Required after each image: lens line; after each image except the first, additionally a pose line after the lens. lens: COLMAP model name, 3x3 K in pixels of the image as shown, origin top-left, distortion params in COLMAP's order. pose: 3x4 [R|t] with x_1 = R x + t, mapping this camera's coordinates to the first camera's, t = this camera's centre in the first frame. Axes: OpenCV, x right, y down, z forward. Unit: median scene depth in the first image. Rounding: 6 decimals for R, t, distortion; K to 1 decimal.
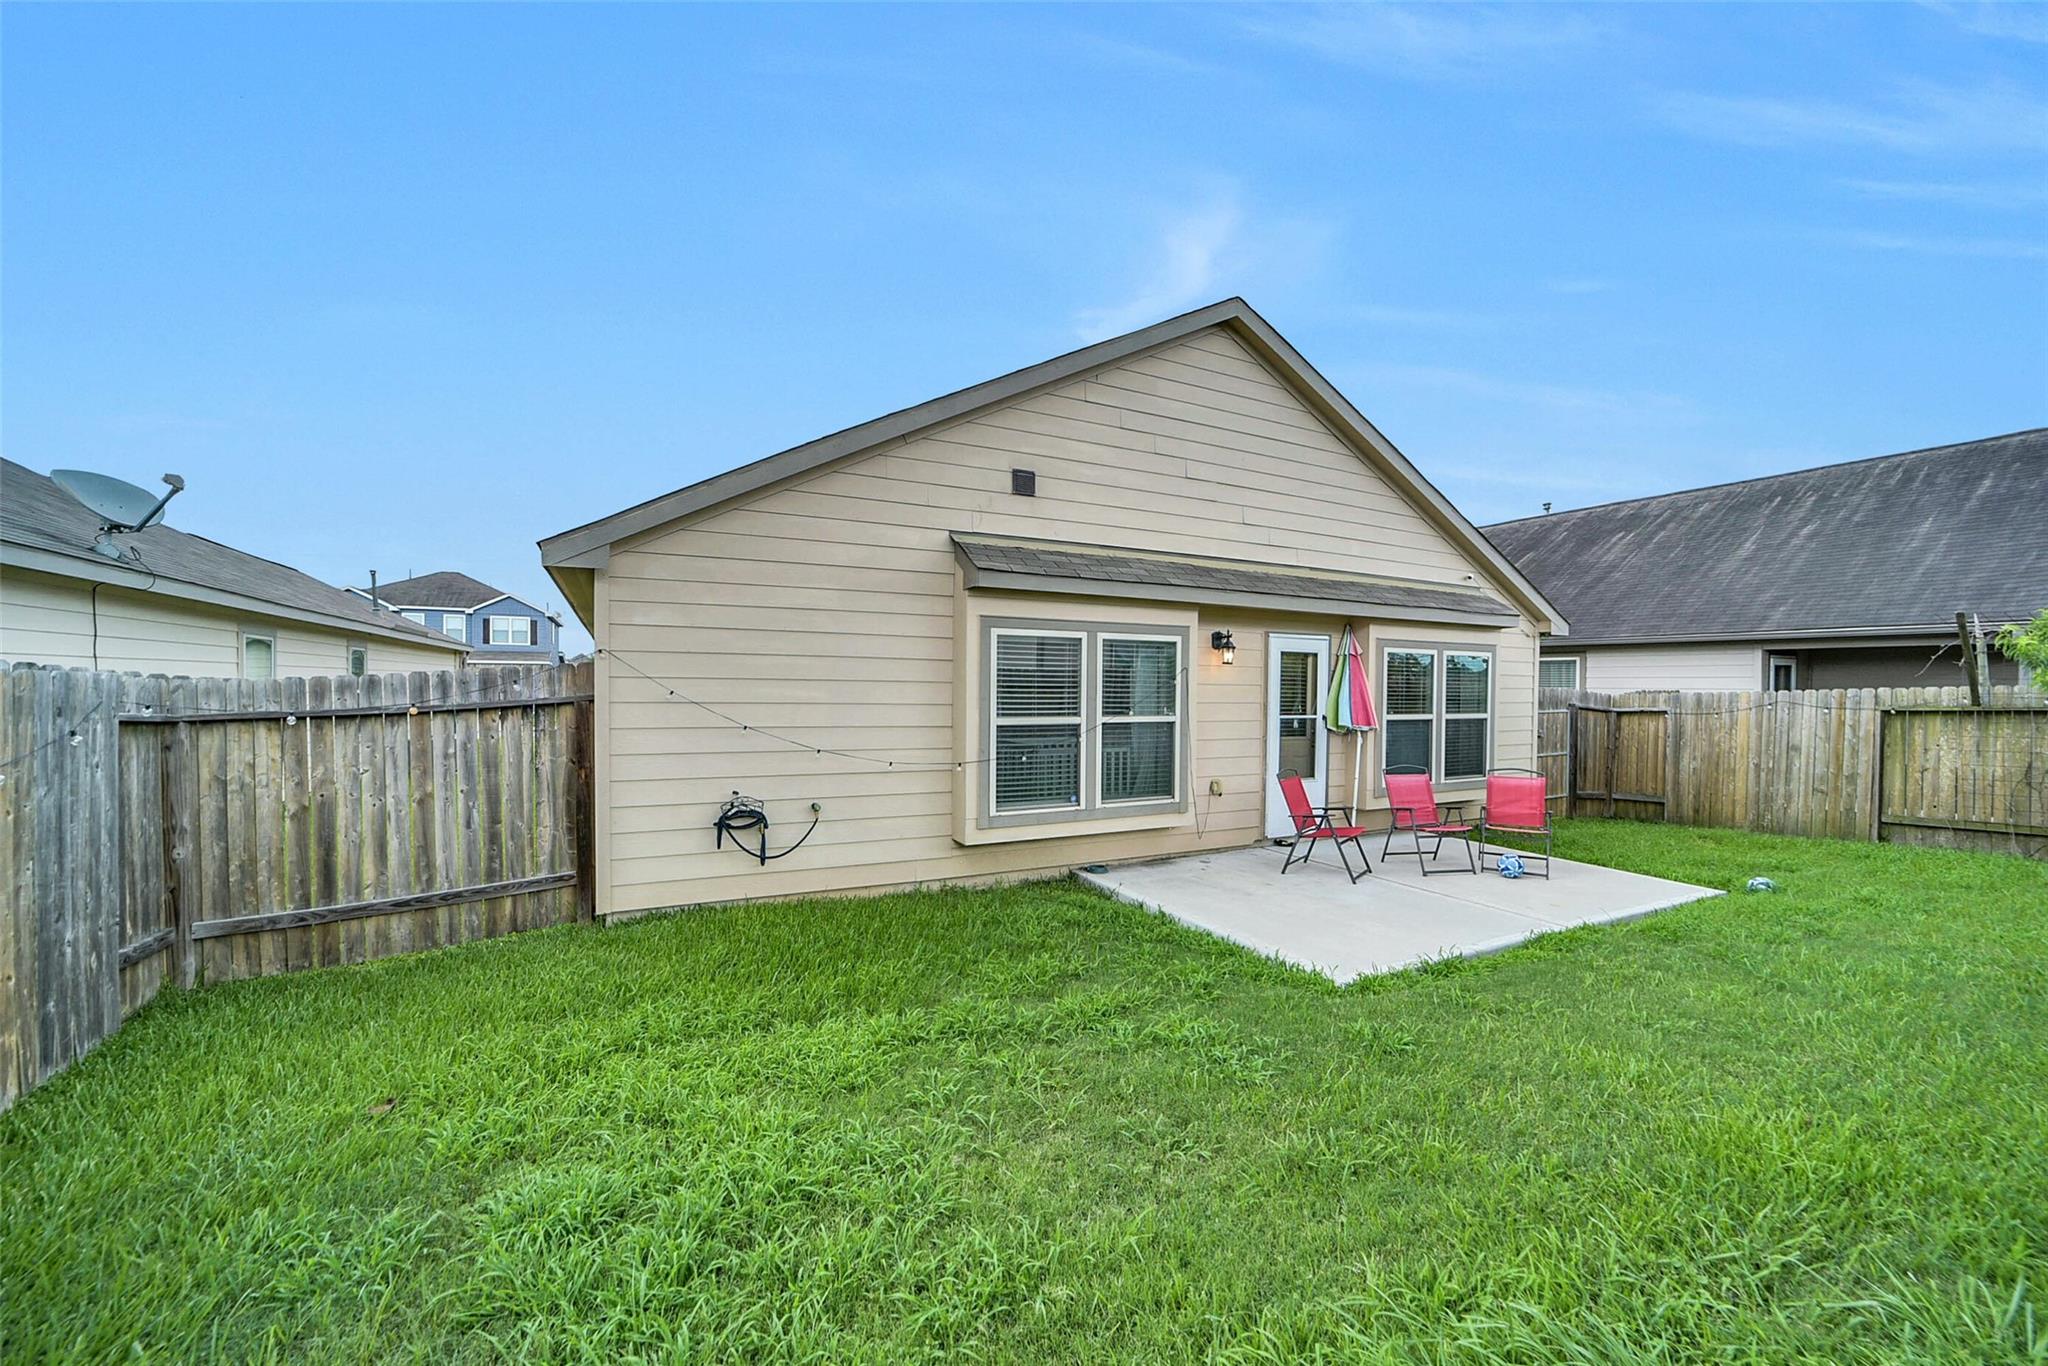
lens RADIAL K [[793.9, 0, 1025.5], [0, 793.9, 687.0], [0, 0, 1]] dist [-0.041001, 0.010341]
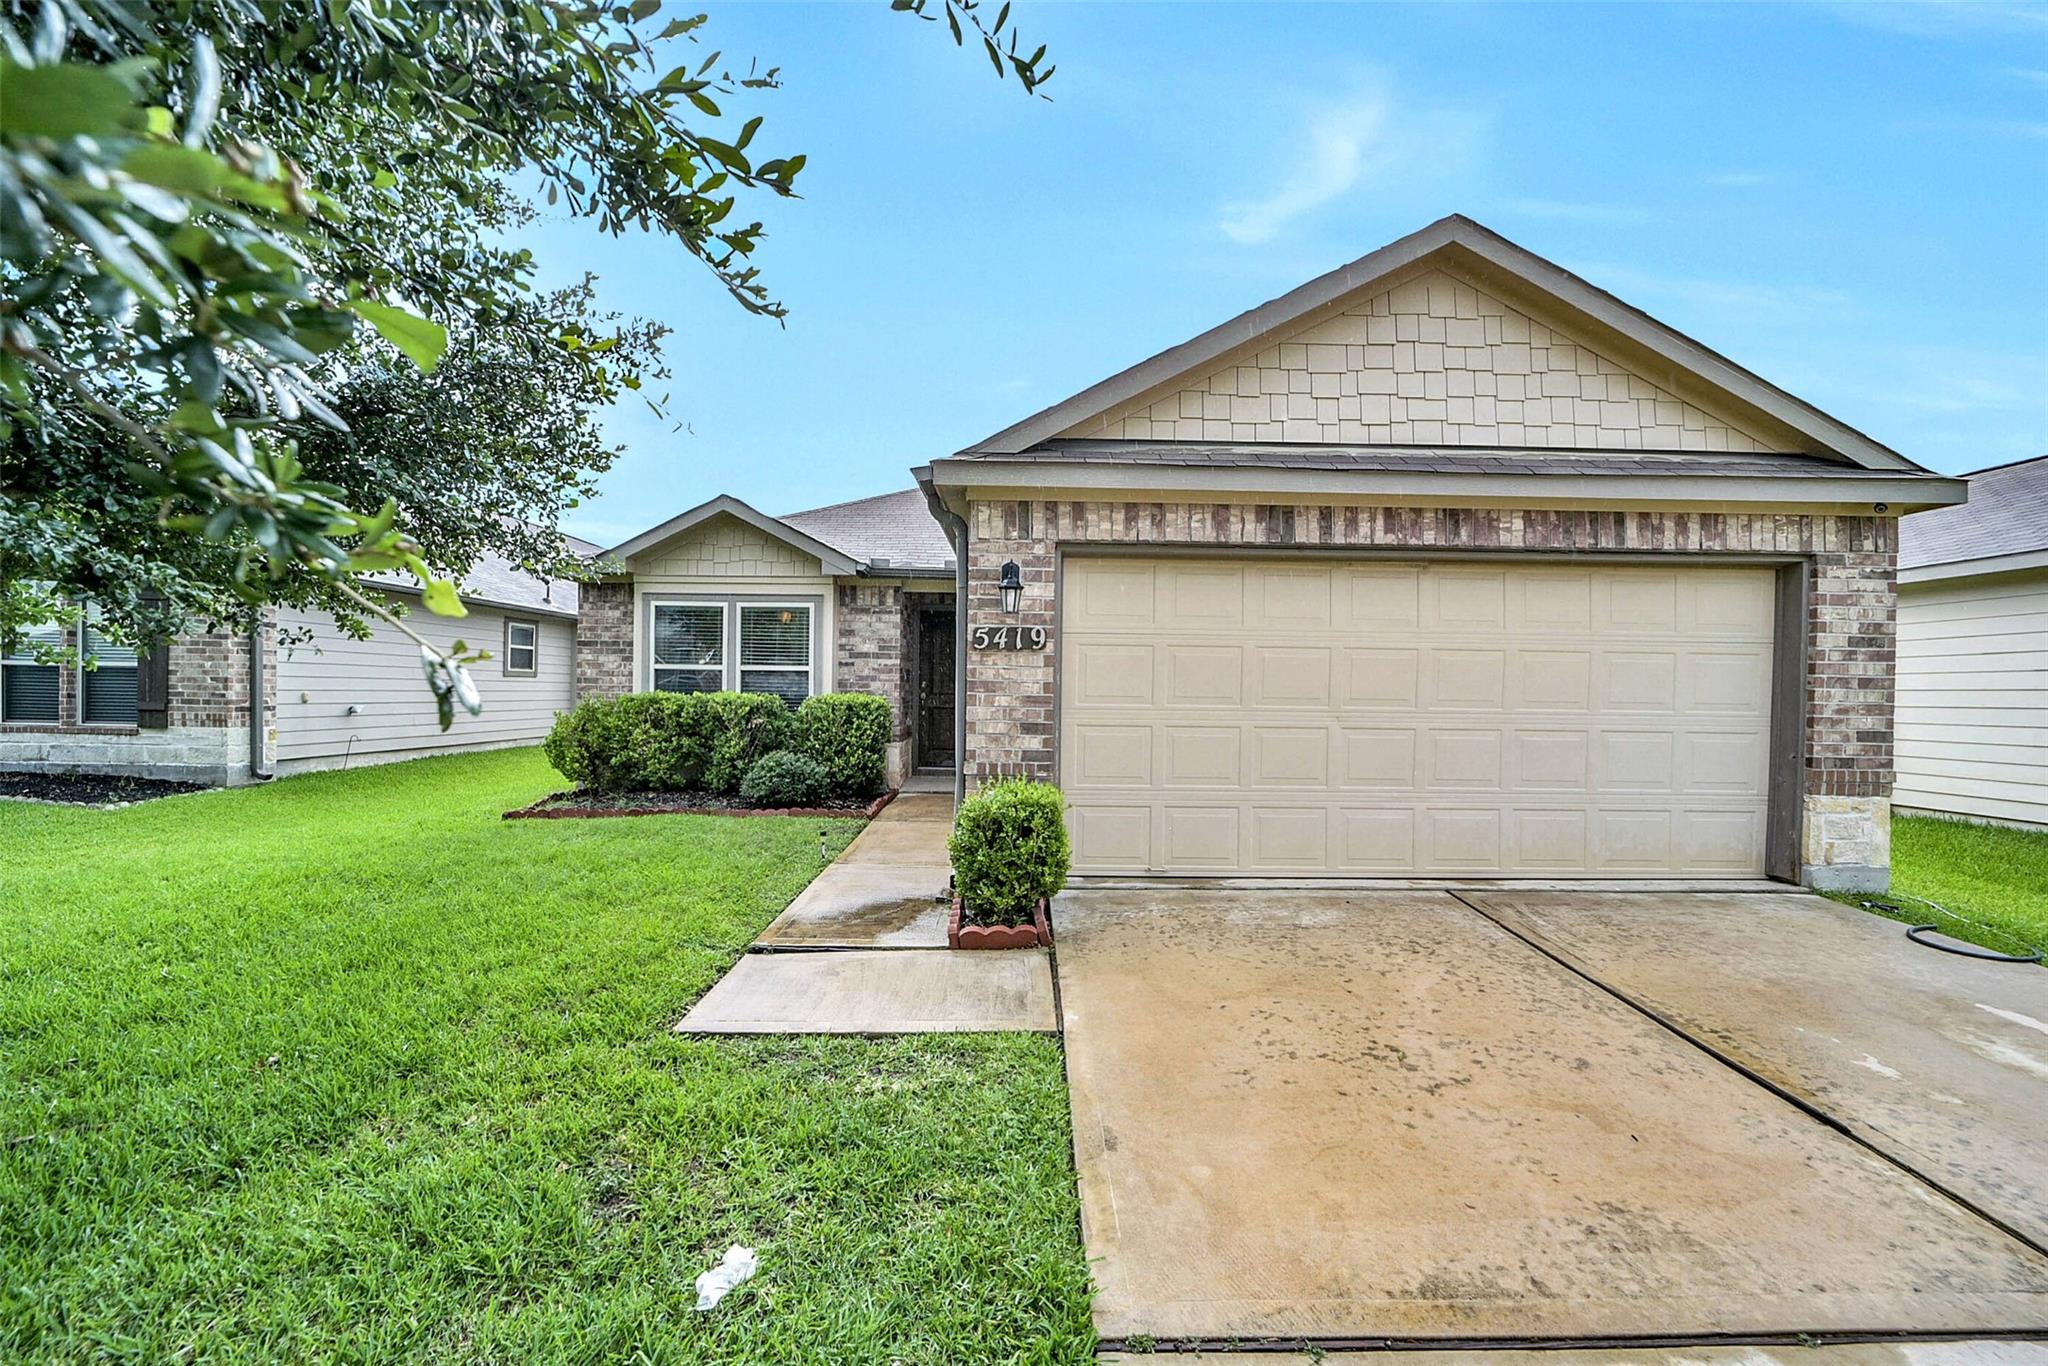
lens RADIAL K [[793.9, 0, 1025.5], [0, 793.9, 687.0], [0, 0, 1]] dist [-0.041001, 0.010341]
pose [[0.871044, 0.012731, -0.491040, 1.162542], [-0.008006, 0.999899, 0.011724, 0.053792], [0.491139, -0.006281, 0.871058, 0.080702]]
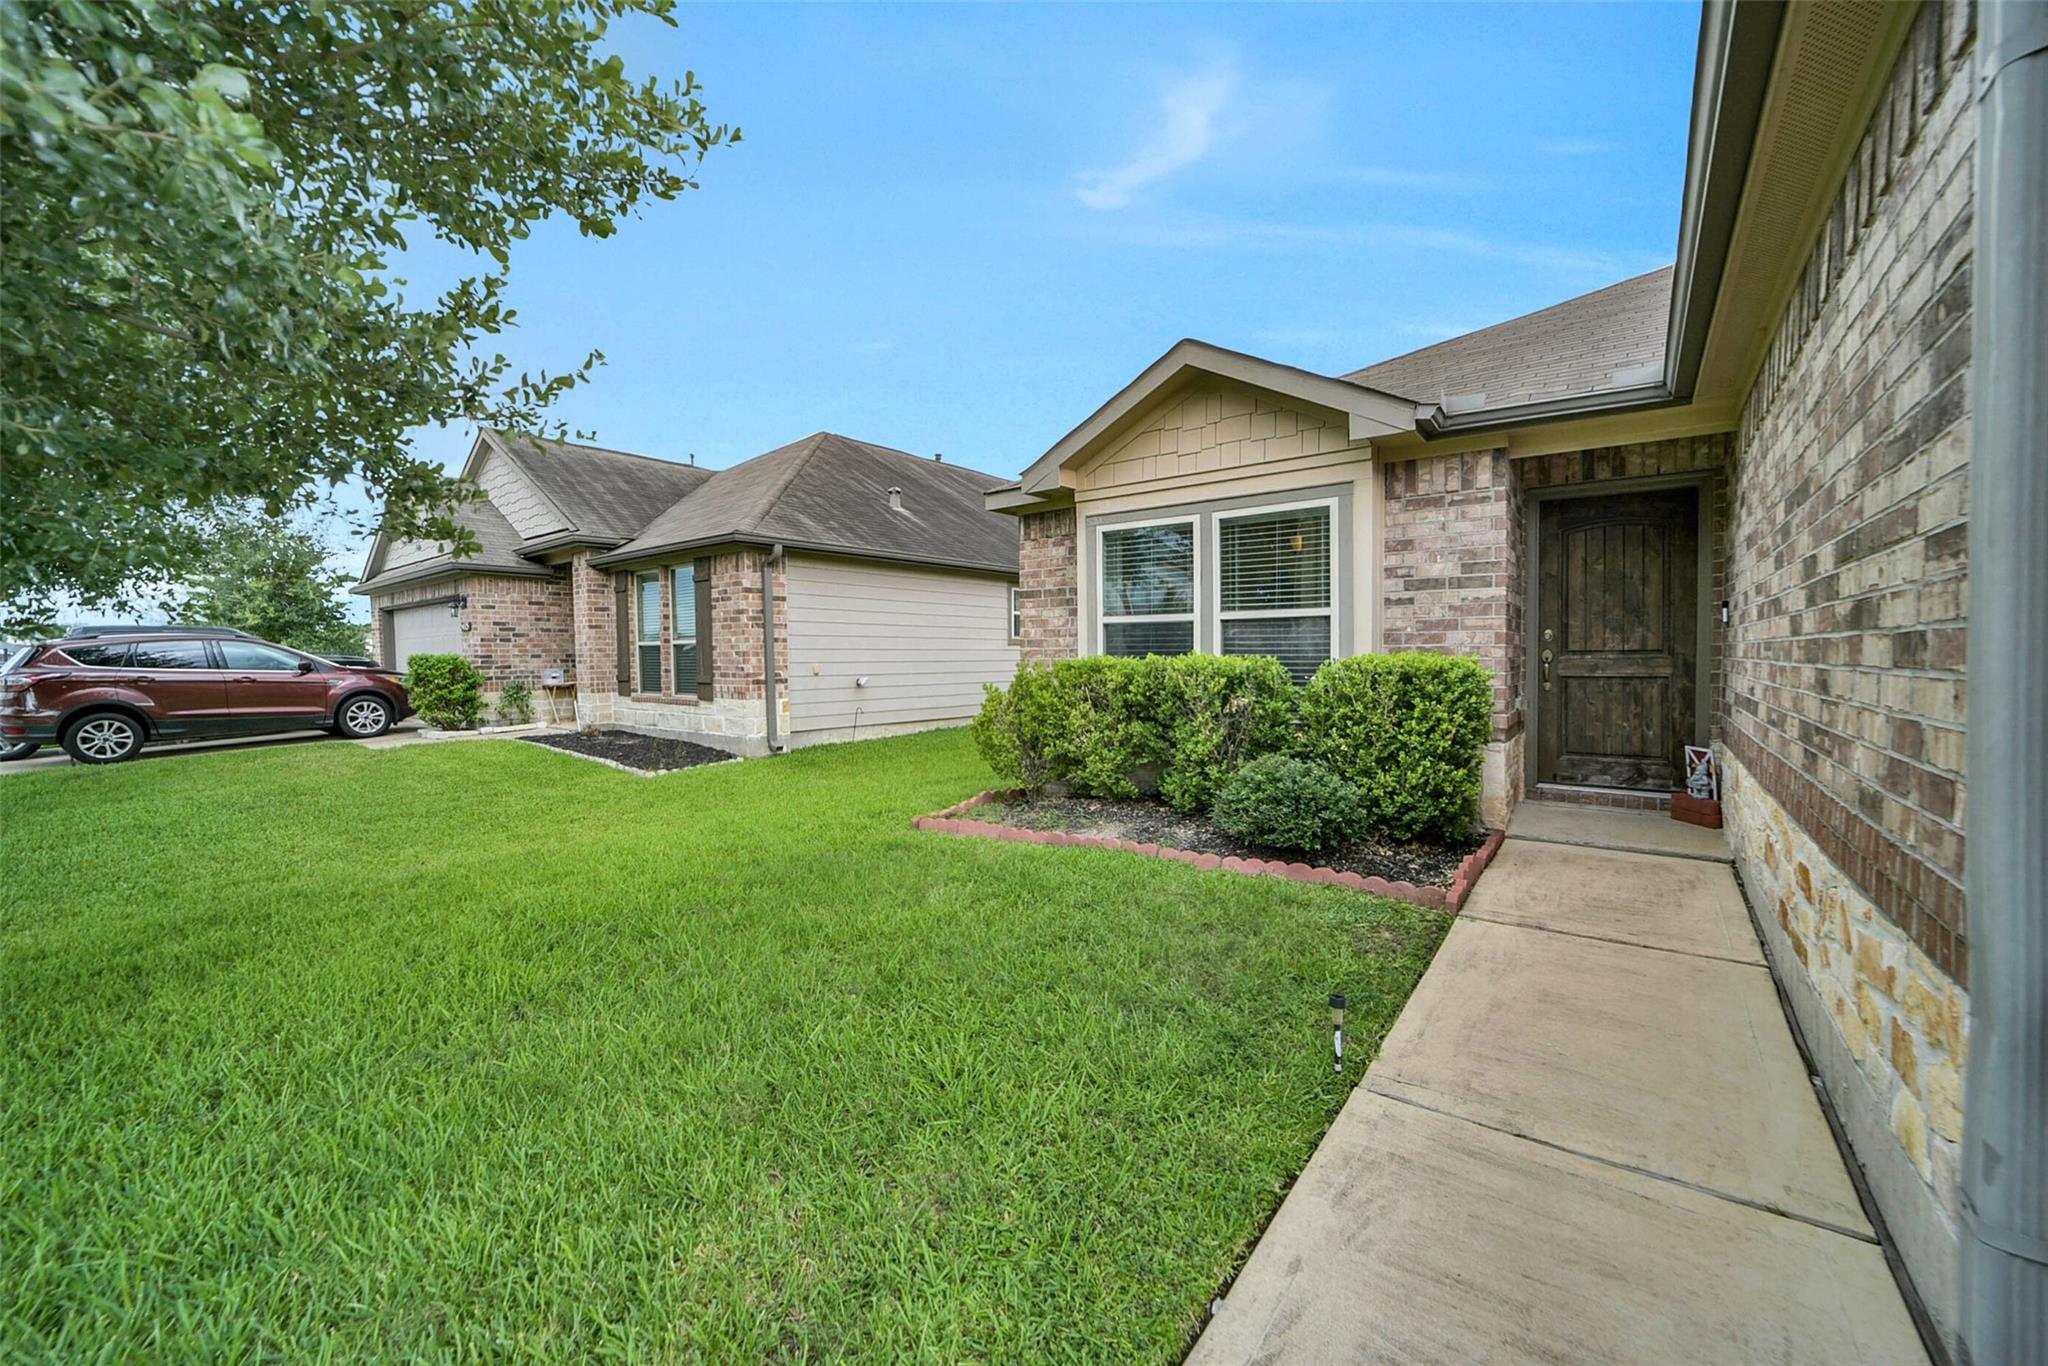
lens RADIAL K [[793.9, 0, 1025.5], [0, 793.9, 687.0], [0, 0, 1]] dist [-0.041001, 0.010341]
pose [[0.382759, 0.034215, -0.923214, 0.795697], [0.021311, 0.998721, 0.045849, 0.073690], [0.923602, -0.037224, 0.381540, 0.484812]]
